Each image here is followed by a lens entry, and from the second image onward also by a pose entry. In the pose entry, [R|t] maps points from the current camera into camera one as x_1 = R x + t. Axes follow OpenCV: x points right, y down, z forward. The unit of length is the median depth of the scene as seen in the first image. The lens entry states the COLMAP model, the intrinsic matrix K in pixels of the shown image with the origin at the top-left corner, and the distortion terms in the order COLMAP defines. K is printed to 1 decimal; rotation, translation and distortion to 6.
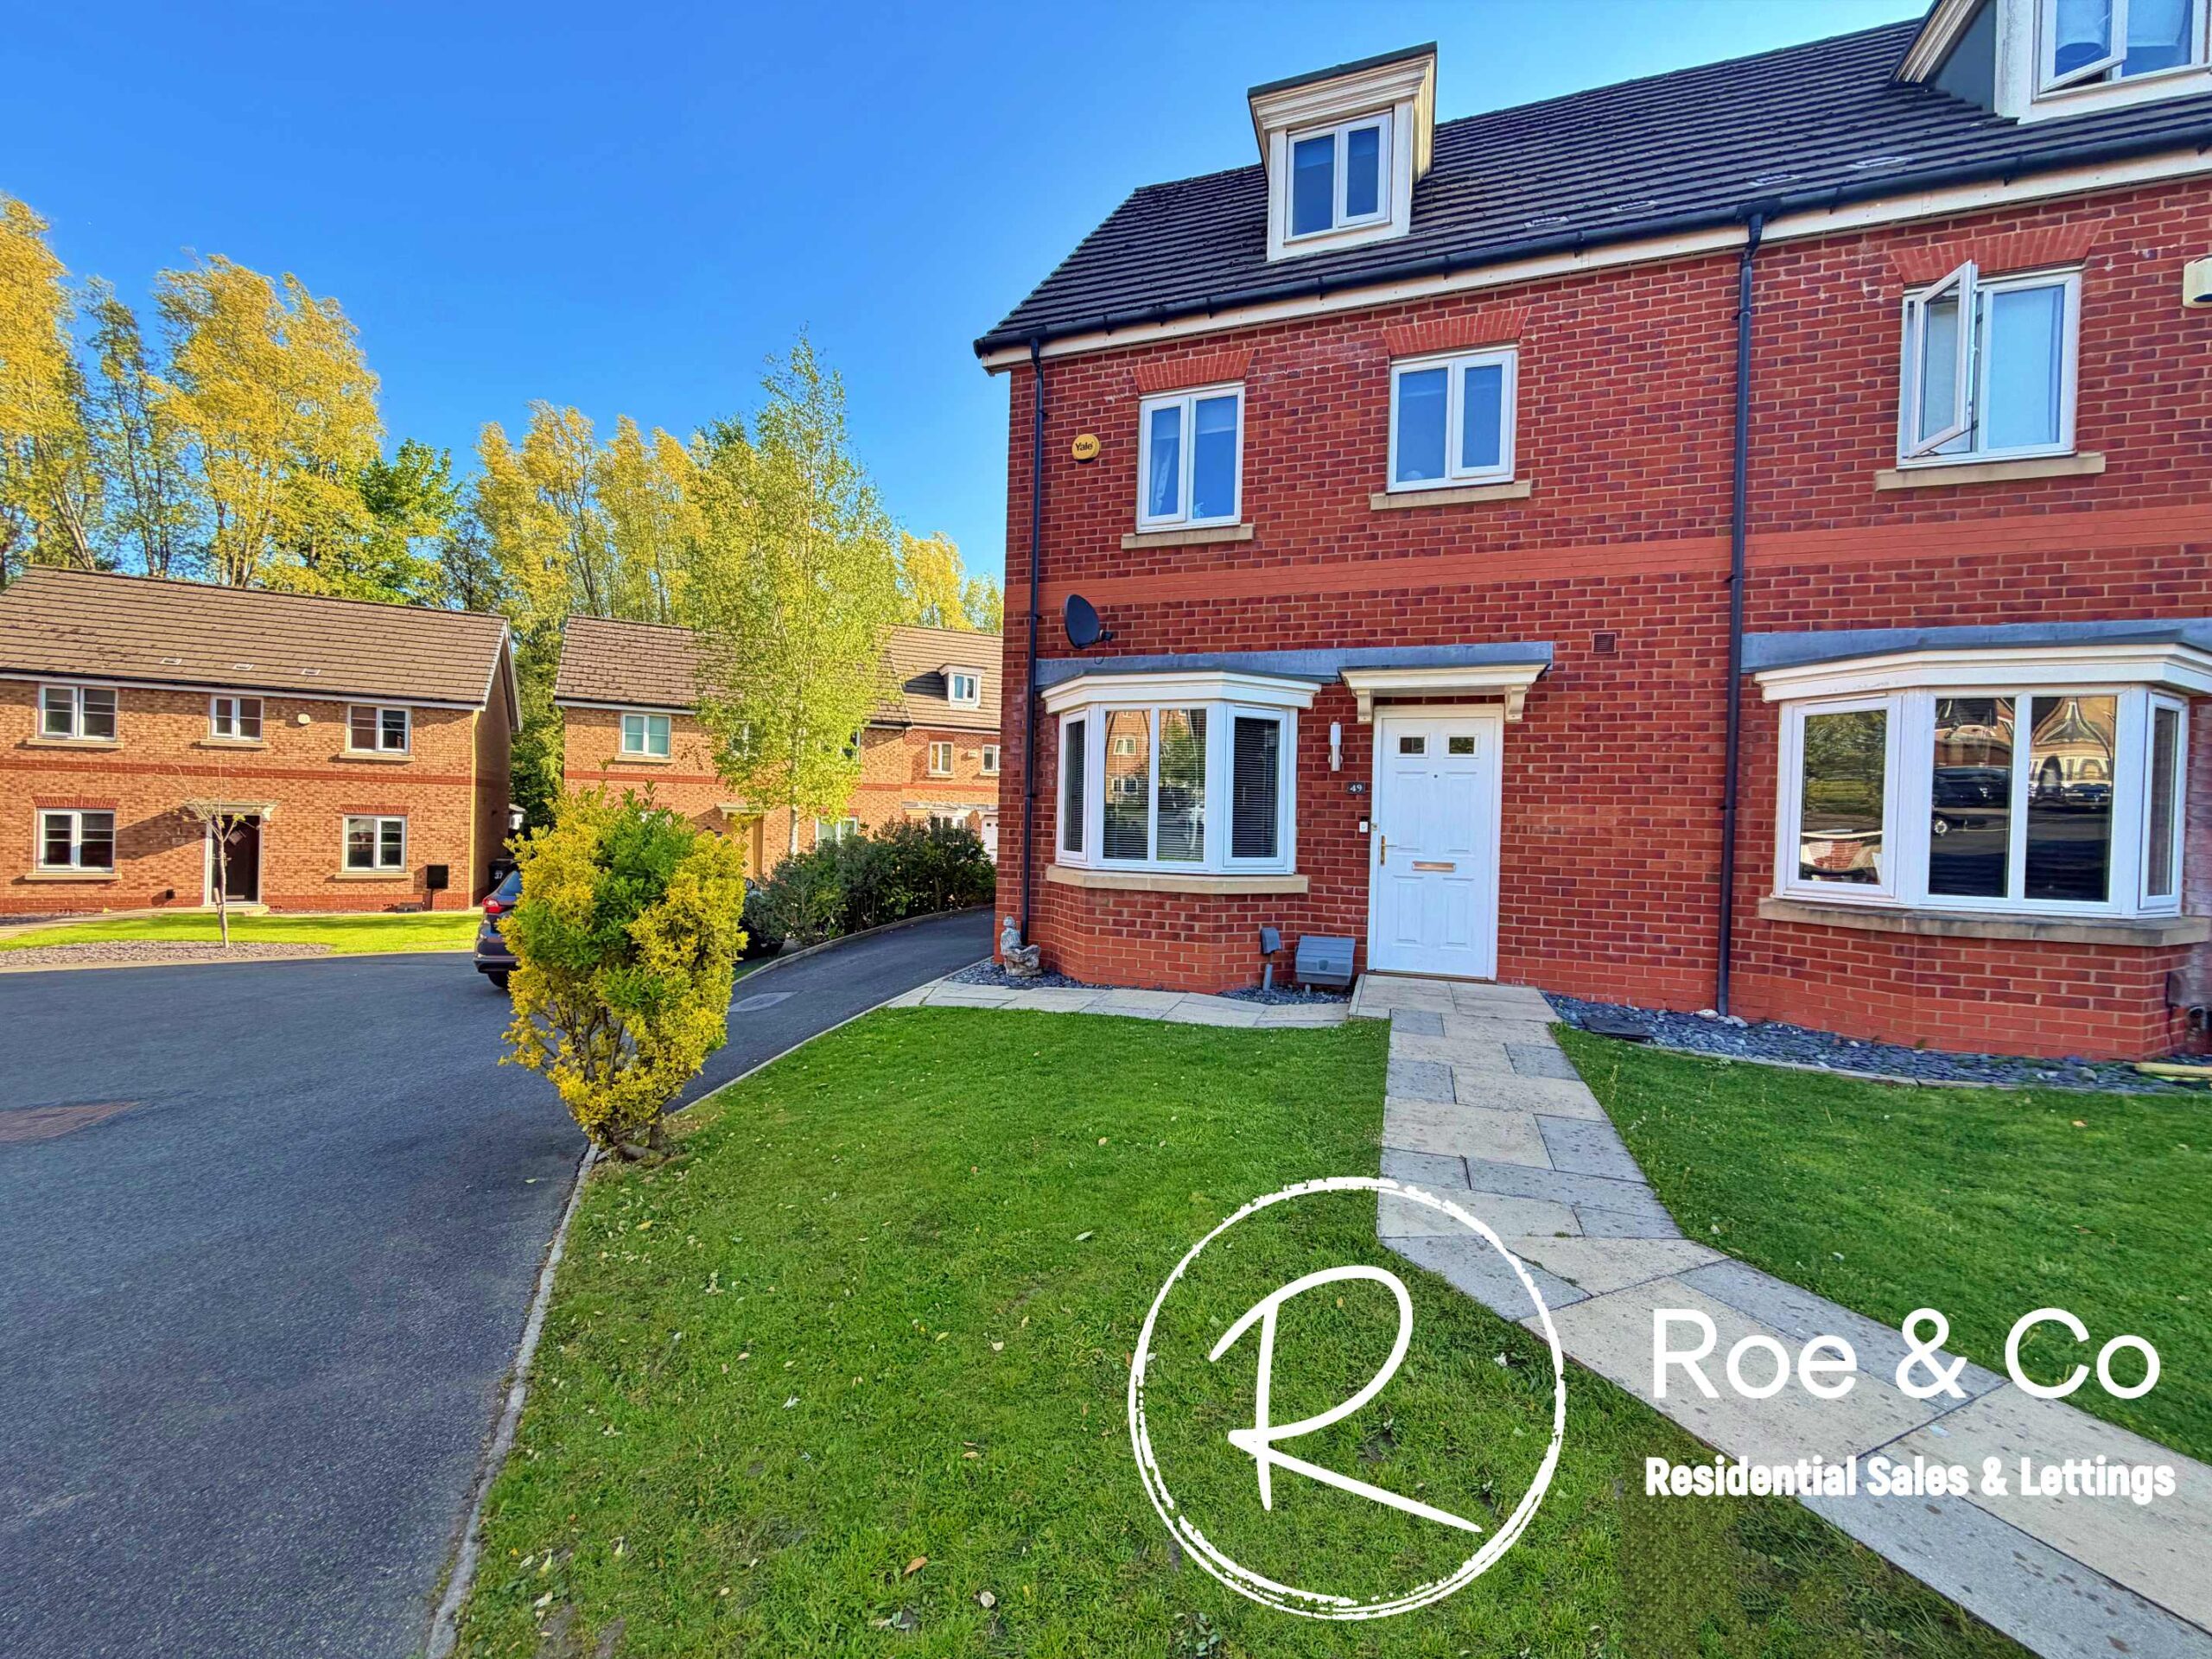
lens RADIAL K [[881.2, 0, 1106.1], [0, 881.2, 826.1], [0, 0, 1]] dist [-0.000617, -0.000202]
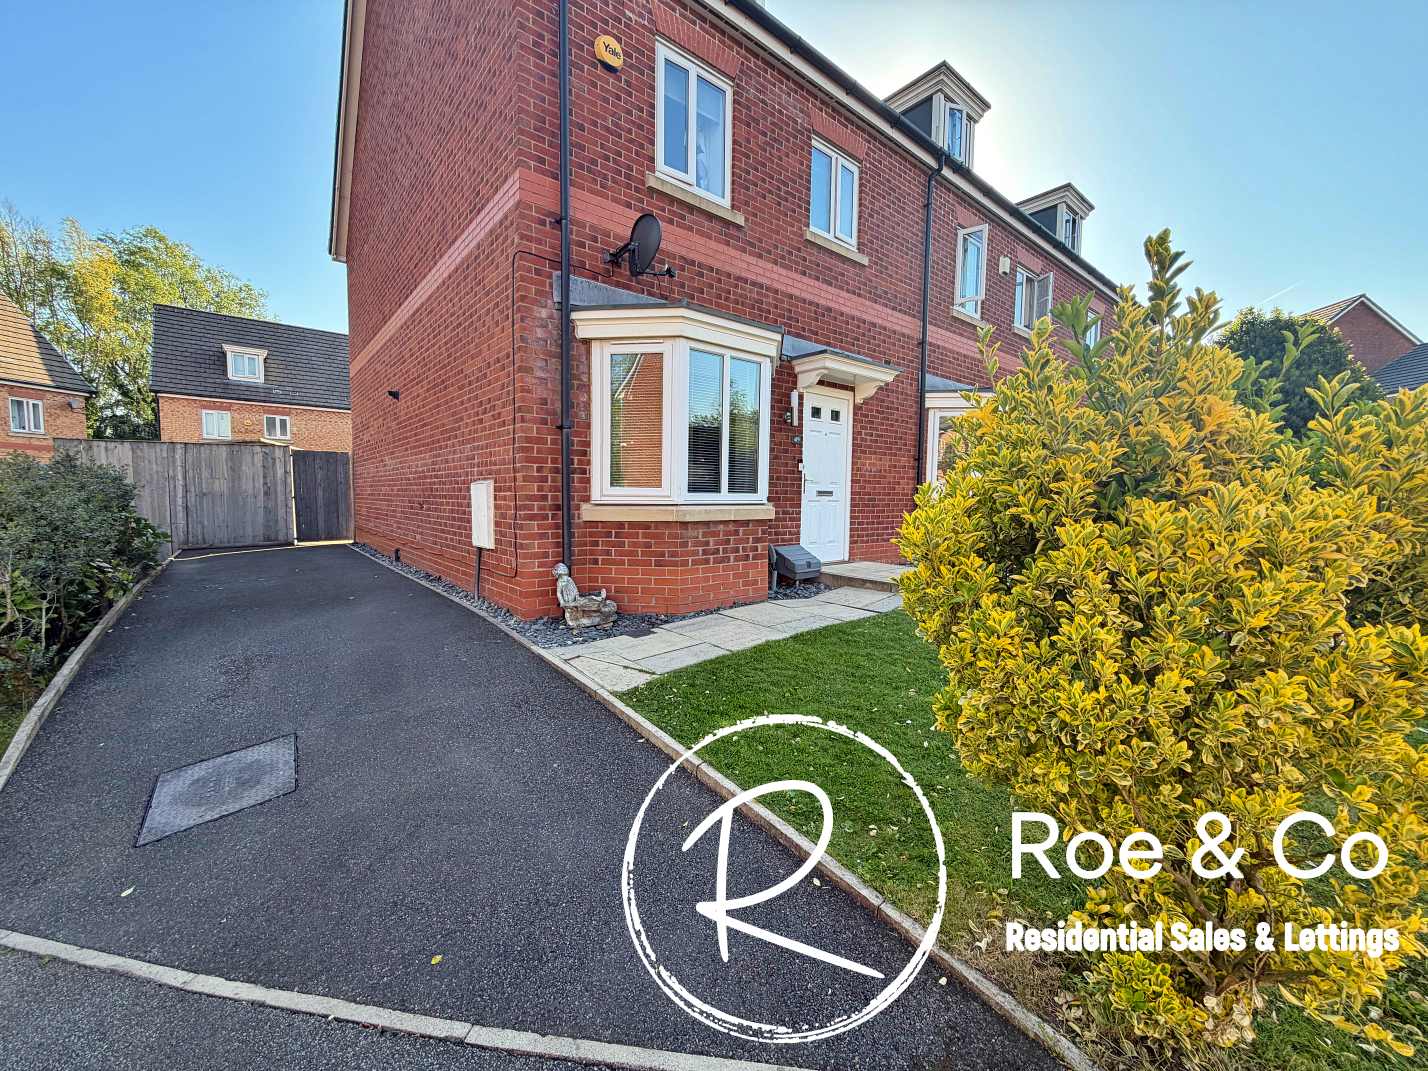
lens RADIAL K [[568.8, 0, 715.5], [0, 568.8, 537.0], [0, 0, 1]] dist [-0.000617, -0.000202]
pose [[0.509195, -0.086376, 0.856306, -0.582245], [0.006052, 0.995286, 0.096796, 0.023927], [-0.860630, -0.044106, 0.507317, 0.643061]]
